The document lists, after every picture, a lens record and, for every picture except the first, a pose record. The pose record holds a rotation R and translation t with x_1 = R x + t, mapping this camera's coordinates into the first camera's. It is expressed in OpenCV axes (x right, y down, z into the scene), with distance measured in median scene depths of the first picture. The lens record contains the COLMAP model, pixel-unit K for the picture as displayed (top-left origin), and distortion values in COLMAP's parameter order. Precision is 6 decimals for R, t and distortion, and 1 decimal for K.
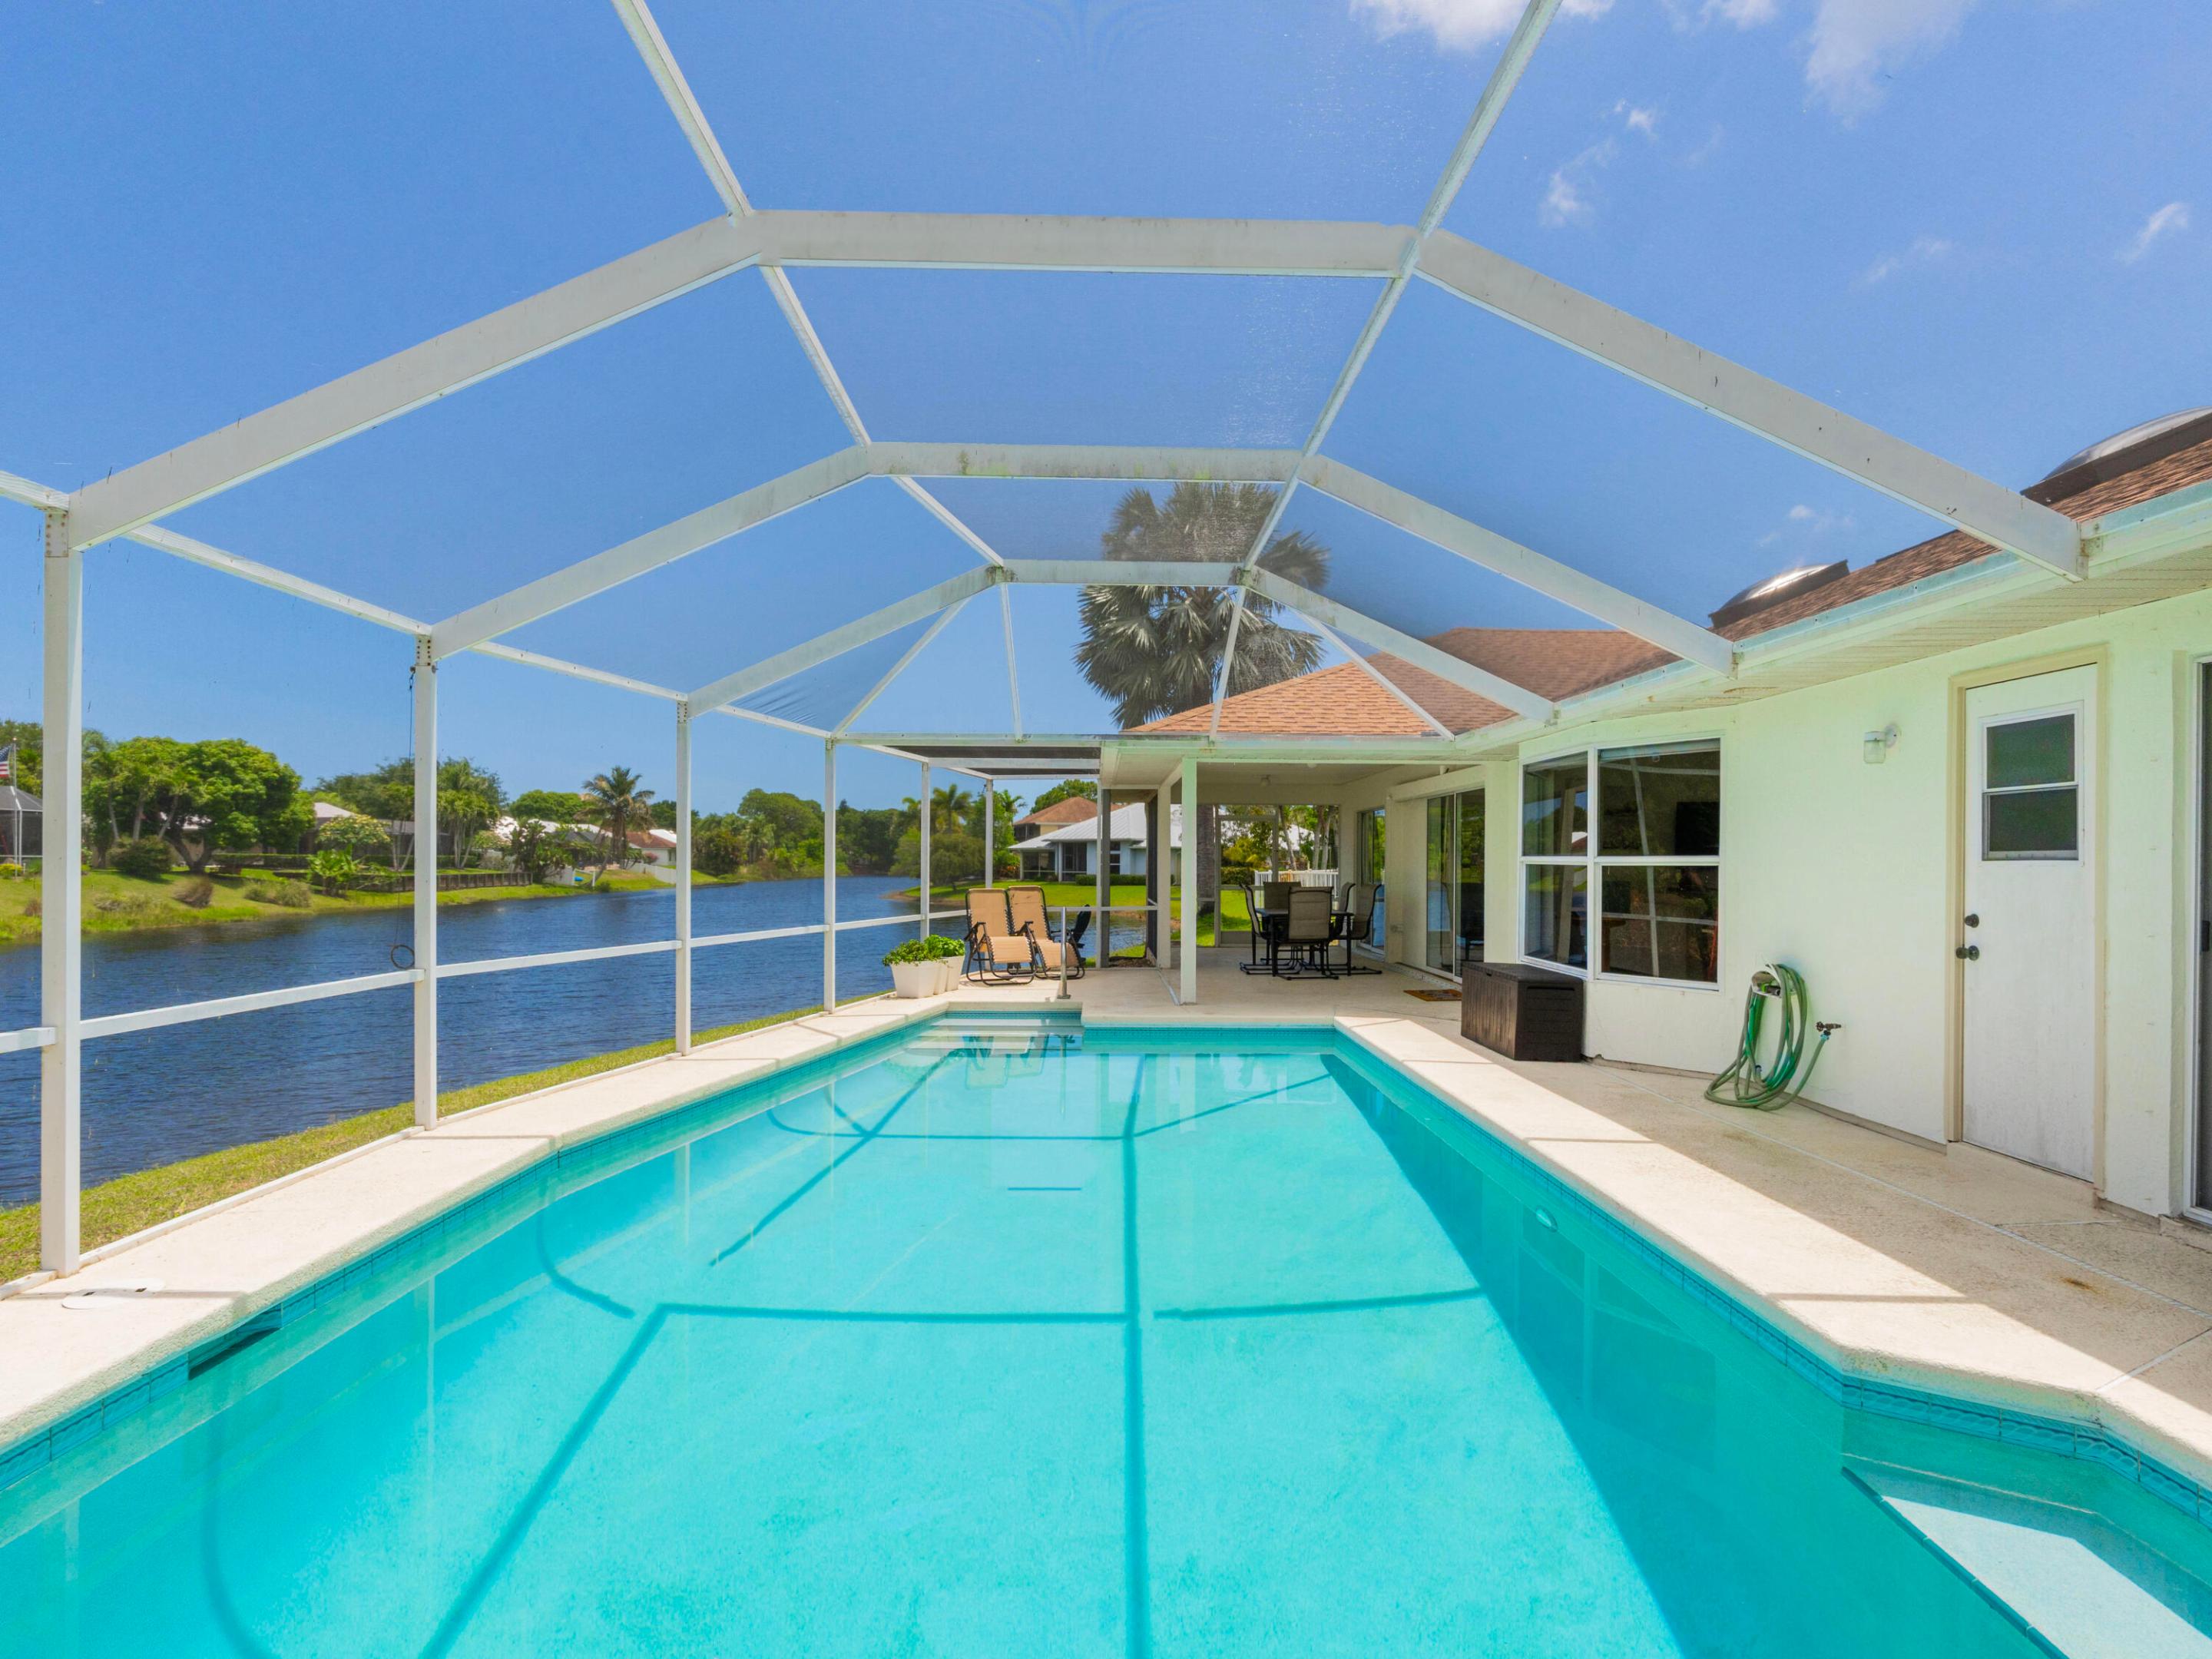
lens RADIAL K [[1153.0, 0, 1106.0], [0, 1153.0, 829.5], [0, 0, 1]] dist [0.000491, 0.000198]
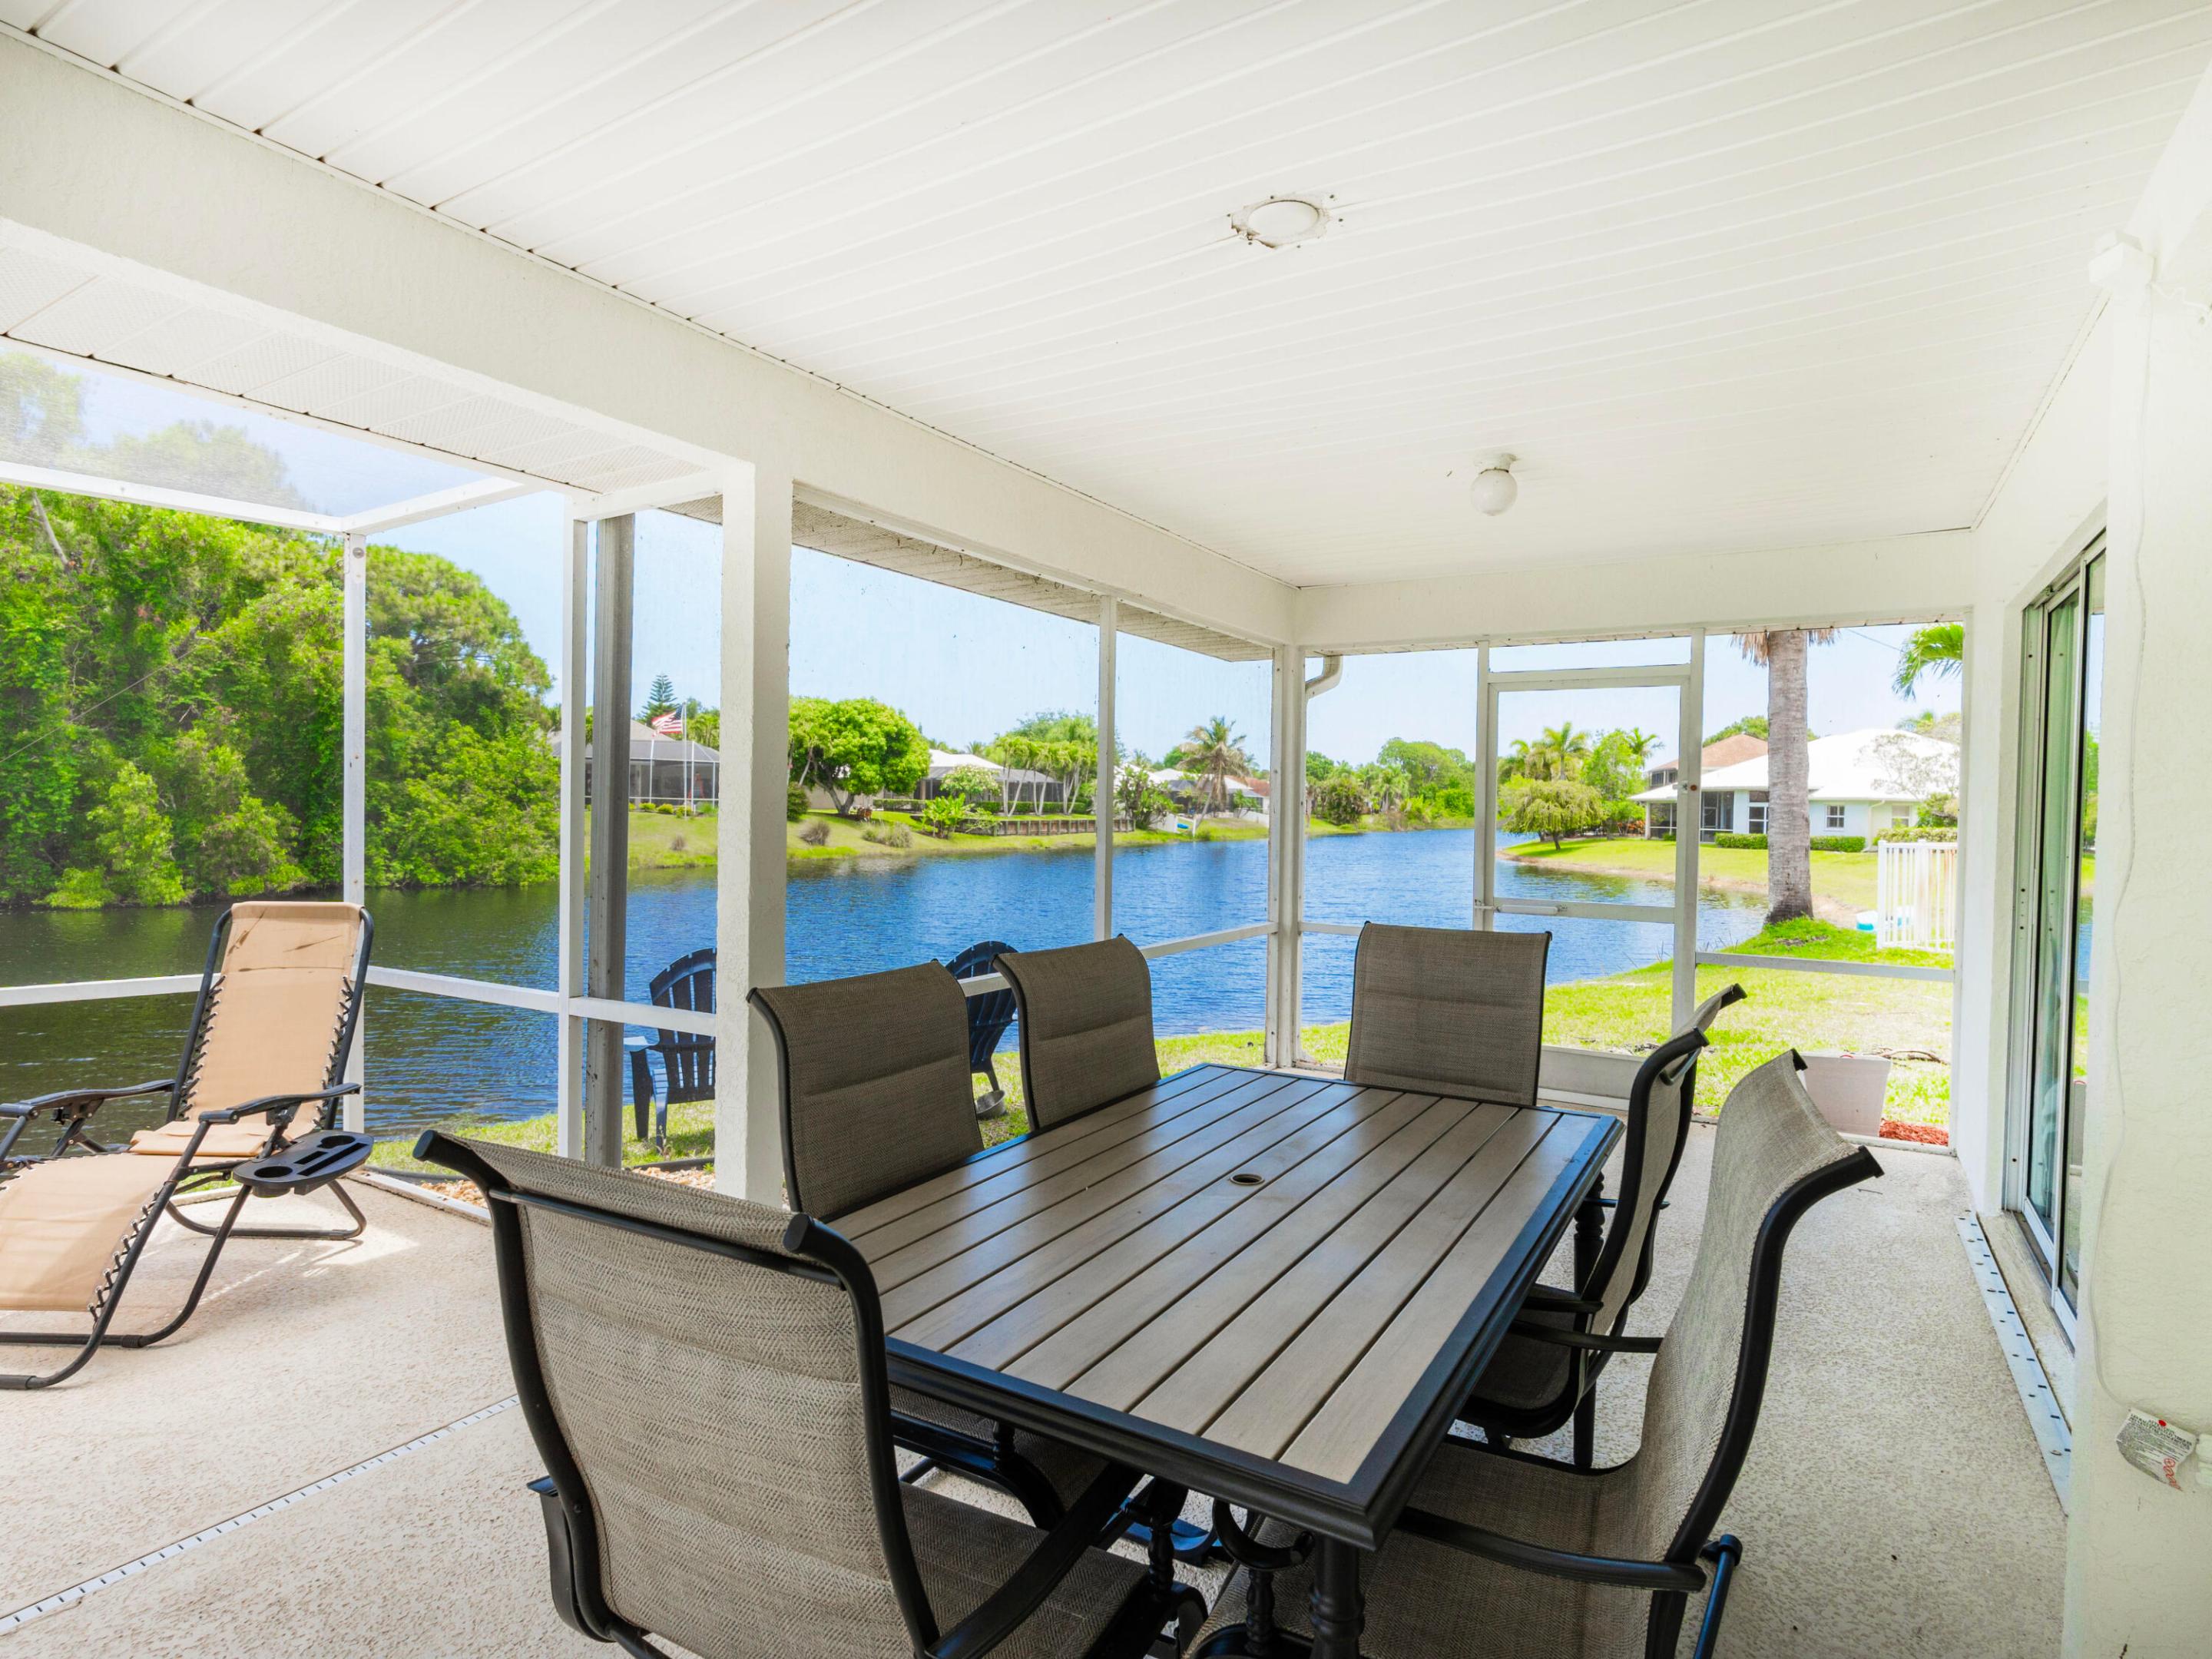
lens RADIAL K [[1153.0, 0, 1106.0], [0, 1153.0, 829.5], [0, 0, 1]] dist [0.000491, 0.000198]
pose [[0.847213, 0.021134, -0.530833, 0.043374], [0.001666, 0.999098, 0.042437, 0.003328], [0.531251, -0.036838, 0.846413, 0.153257]]
